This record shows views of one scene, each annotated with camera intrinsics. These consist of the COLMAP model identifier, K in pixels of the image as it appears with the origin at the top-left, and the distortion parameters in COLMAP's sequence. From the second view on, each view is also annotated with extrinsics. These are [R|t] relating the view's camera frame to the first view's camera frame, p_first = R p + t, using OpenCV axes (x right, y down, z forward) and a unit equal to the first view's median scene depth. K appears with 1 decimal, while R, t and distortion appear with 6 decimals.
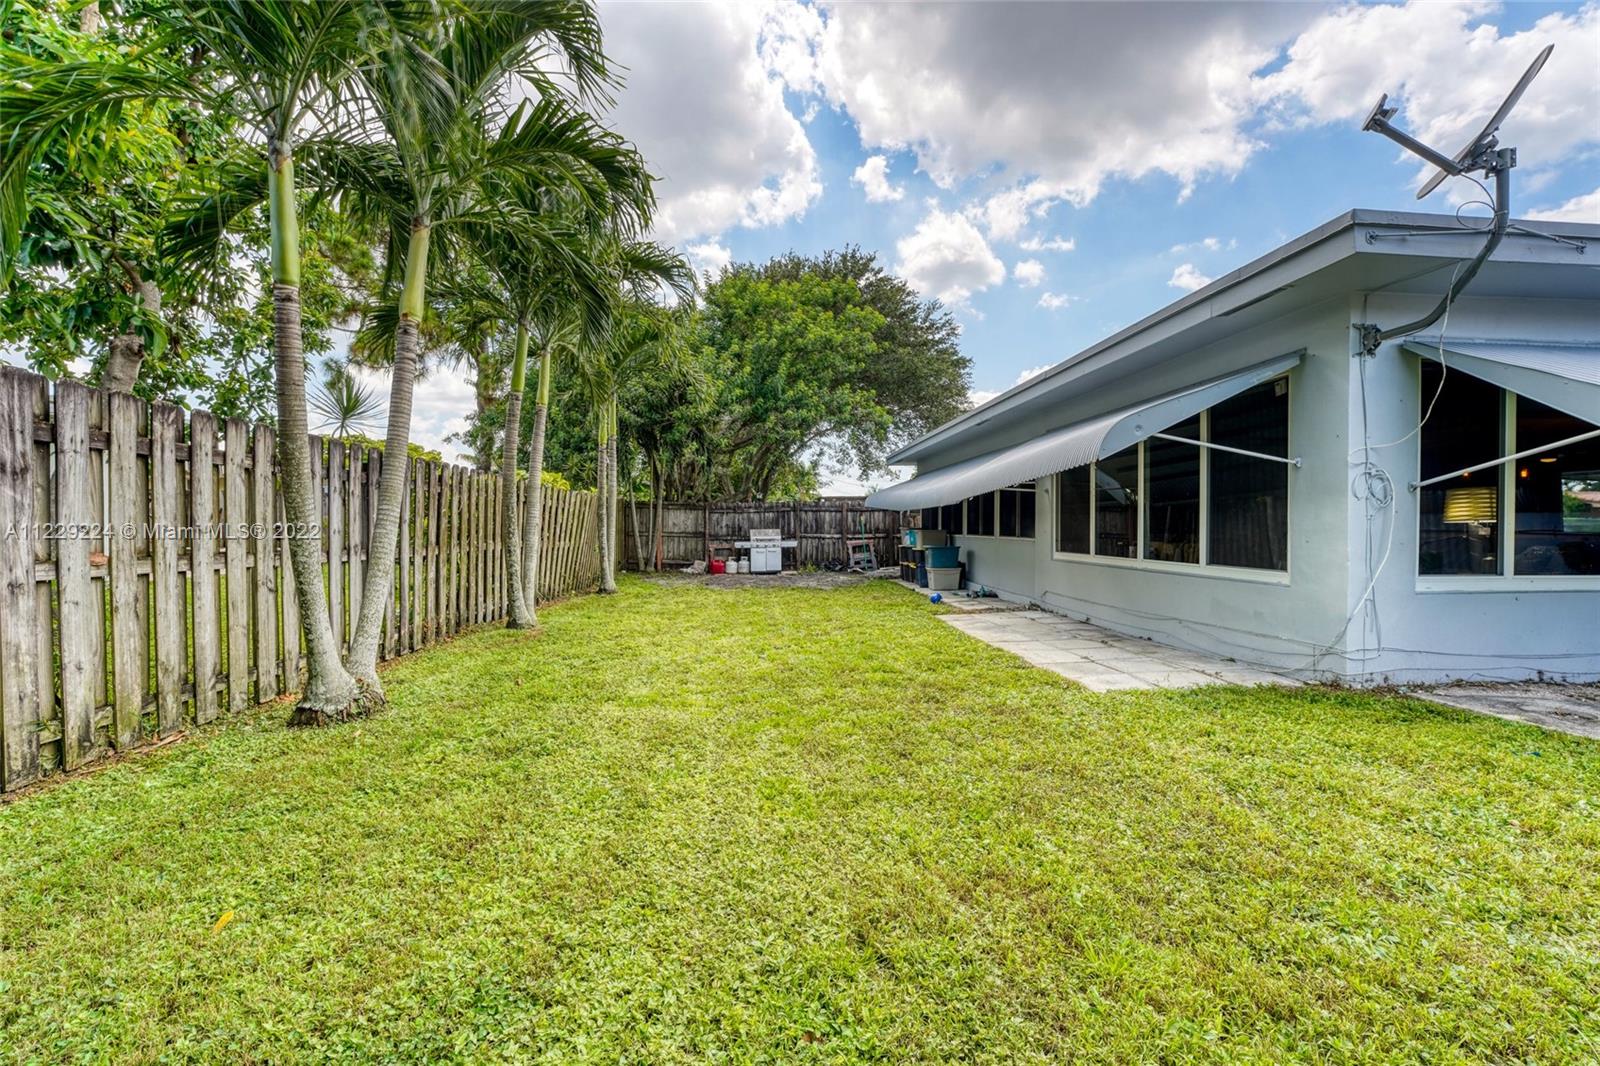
lens RADIAL K [[650.7, 0, 794.7], [0, 650.7, 529.5], [0, 0, 1]] dist [-0.025586, 0.001998]
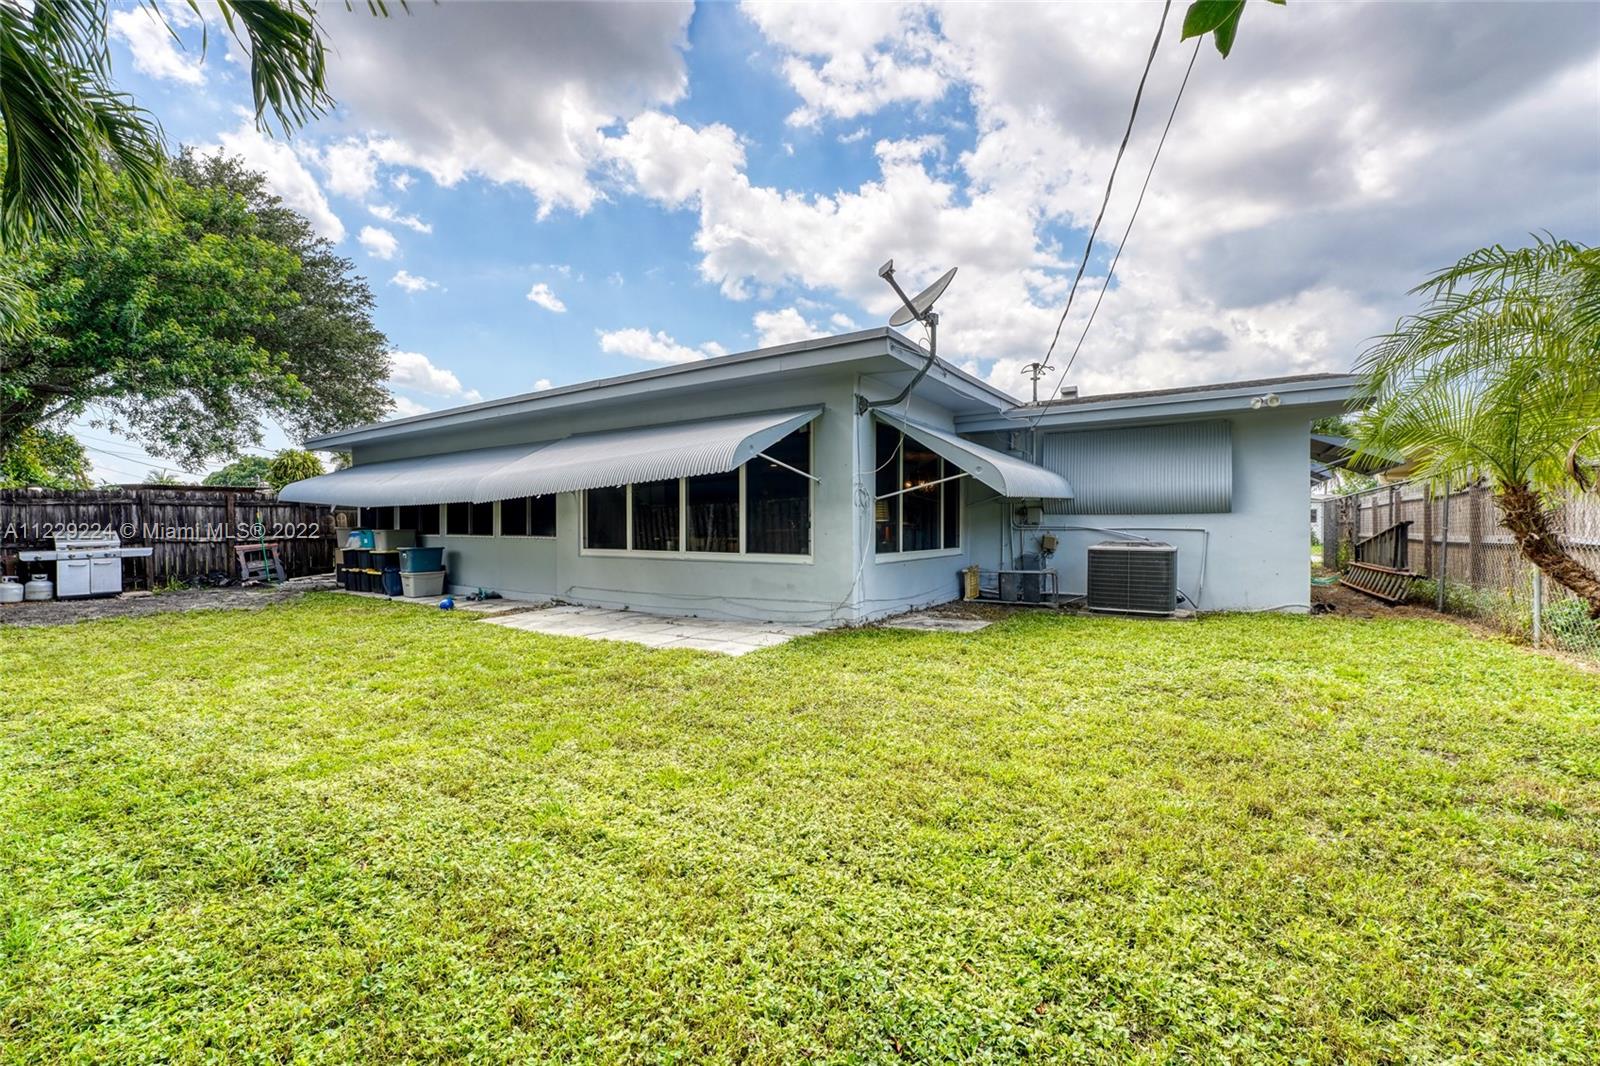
lens RADIAL K [[650.7, 0, 797.1], [0, 650.7, 537.0], [0, 0, 1]] dist [-0.025586, 0.001998]
pose [[0.606751, -0.017414, 0.794701, -0.176286], [0.007015, 0.999838, 0.016553, 0.000115], [-0.794861, -0.004469, 0.606775, 0.054759]]
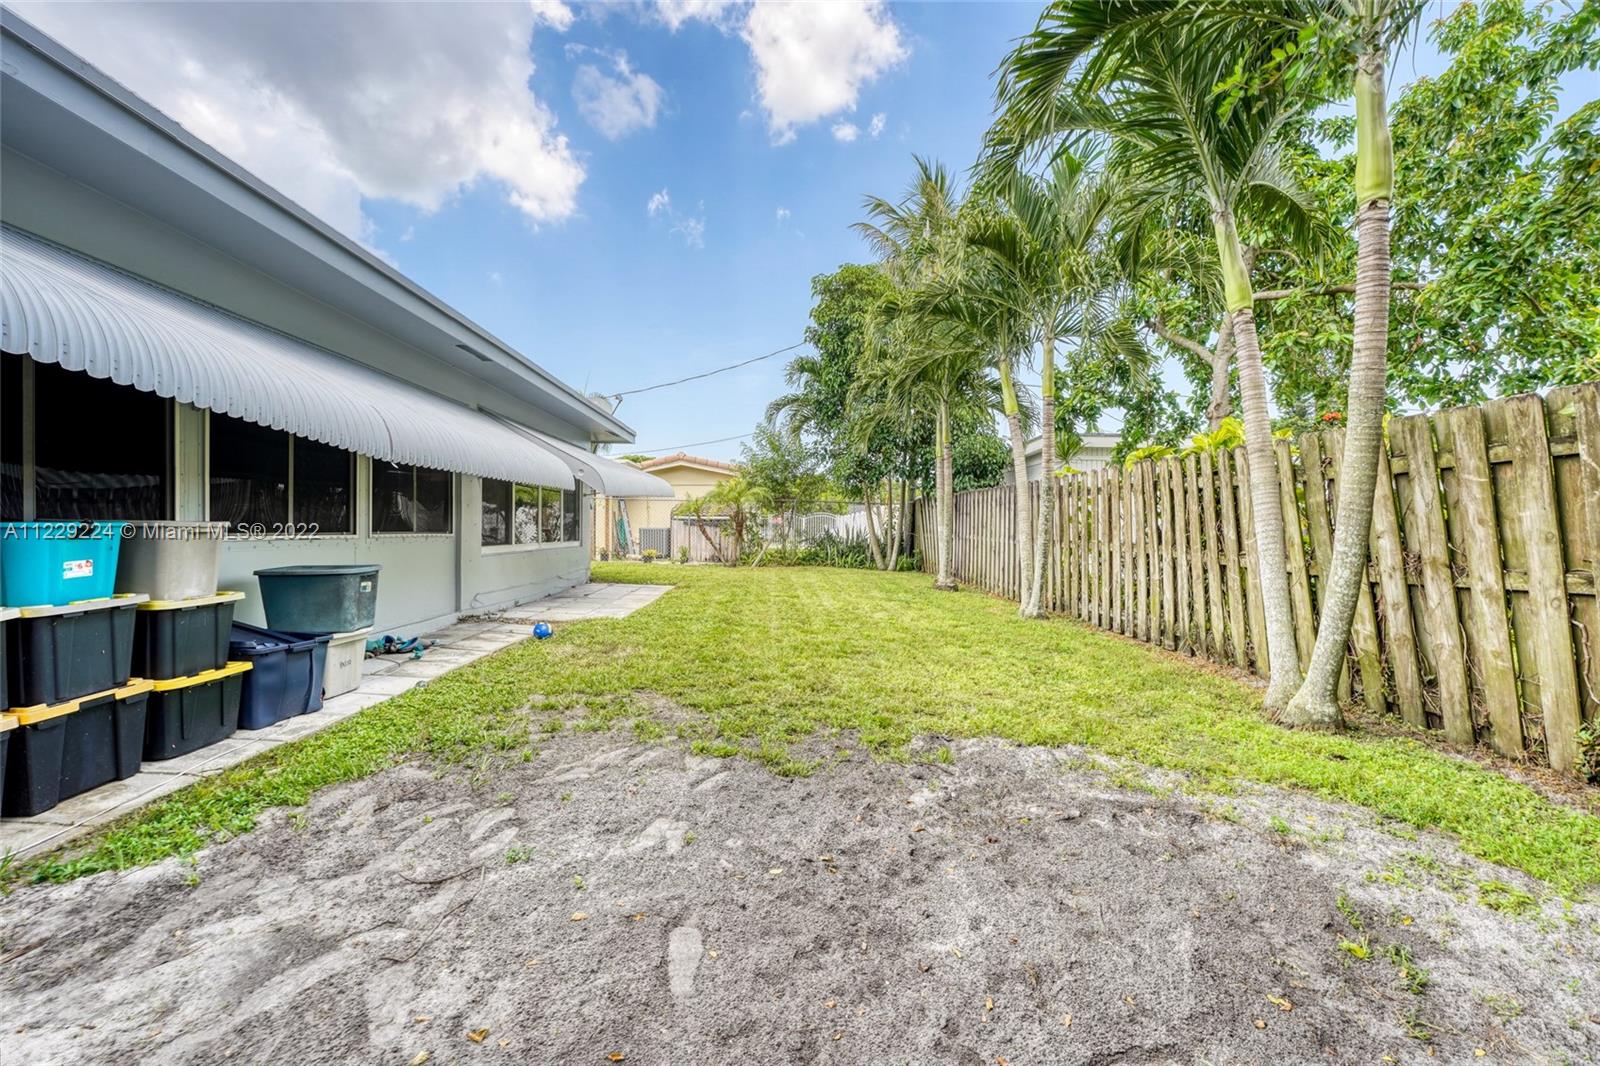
lens RADIAL K [[650.7, 0, 796.3], [0, 650.7, 533.7], [0, 0, 1]] dist [-0.025586, 0.001998]
pose [[-0.999797, -0.012111, 0.016074, -0.028249], [-0.011960, 0.999884, 0.009455, 0.001899], [-0.016186, 0.009260, -0.999826, 1.426864]]
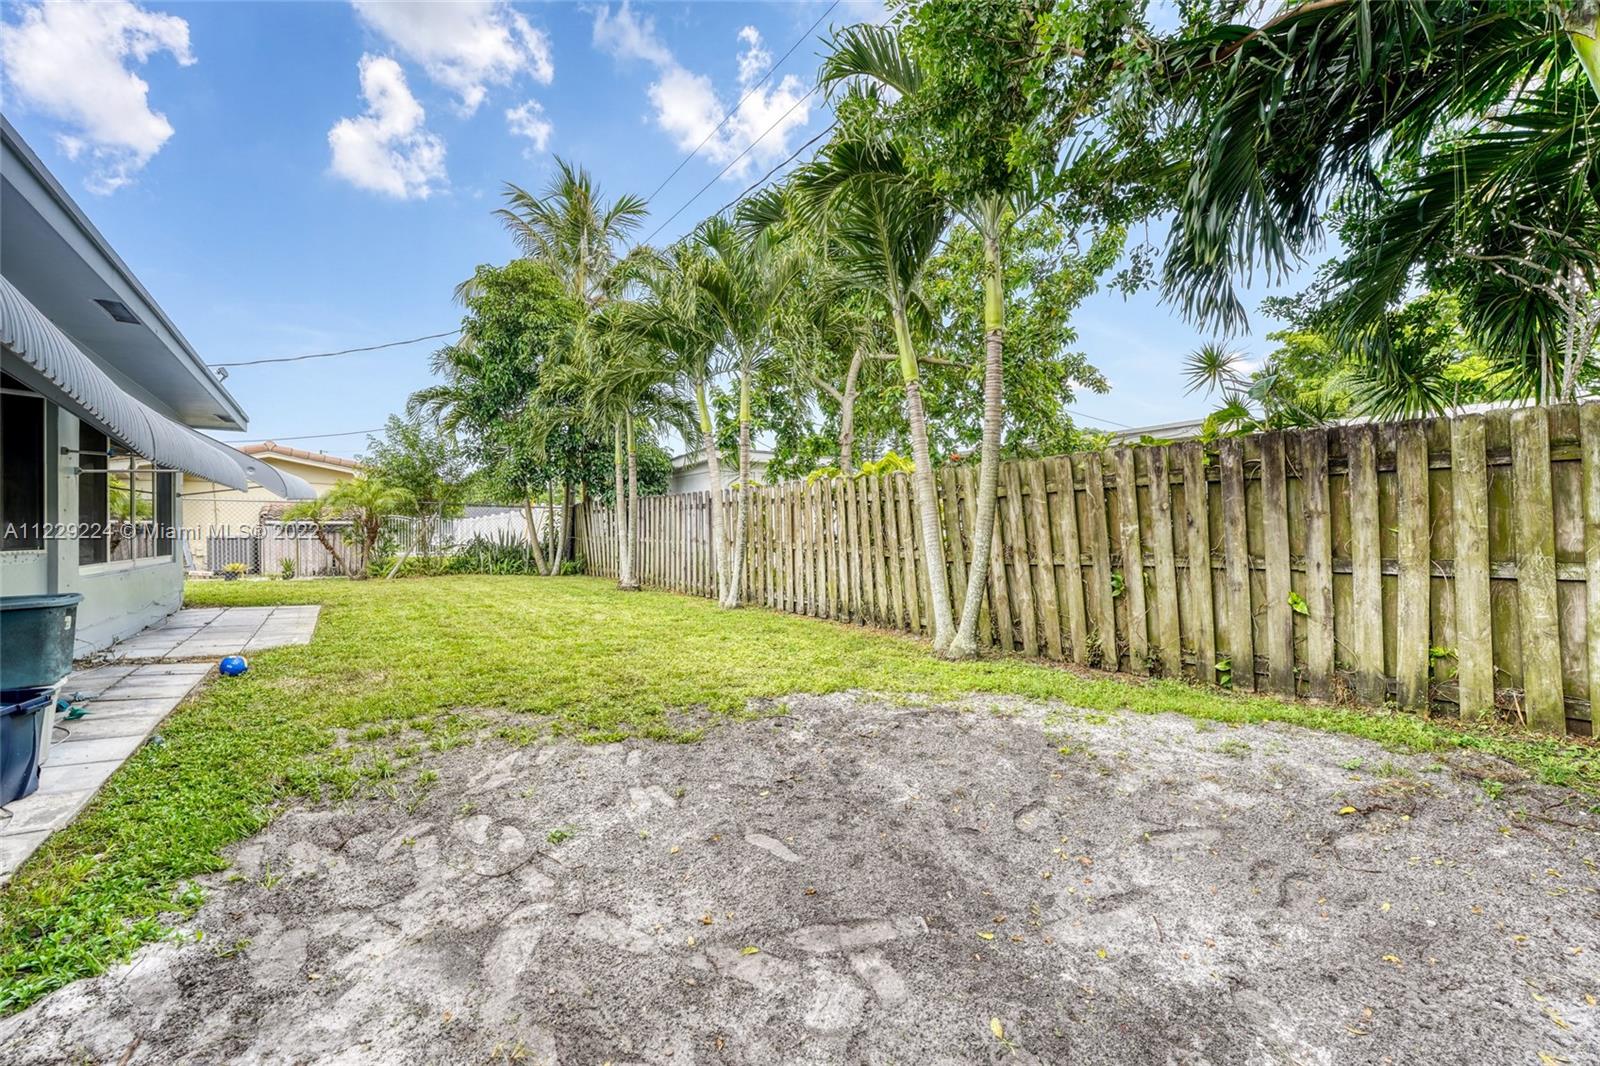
lens RADIAL K [[650.7, 0, 790.9], [0, 650.7, 530.7], [0, 0, 1]] dist [-0.025586, 0.001998]
pose [[-0.844847, -0.000546, -0.535007, 0.109341], [0.000451, 0.999998, -0.001734, -0.000269], [0.535007, -0.001707, -0.844846, 1.459934]]
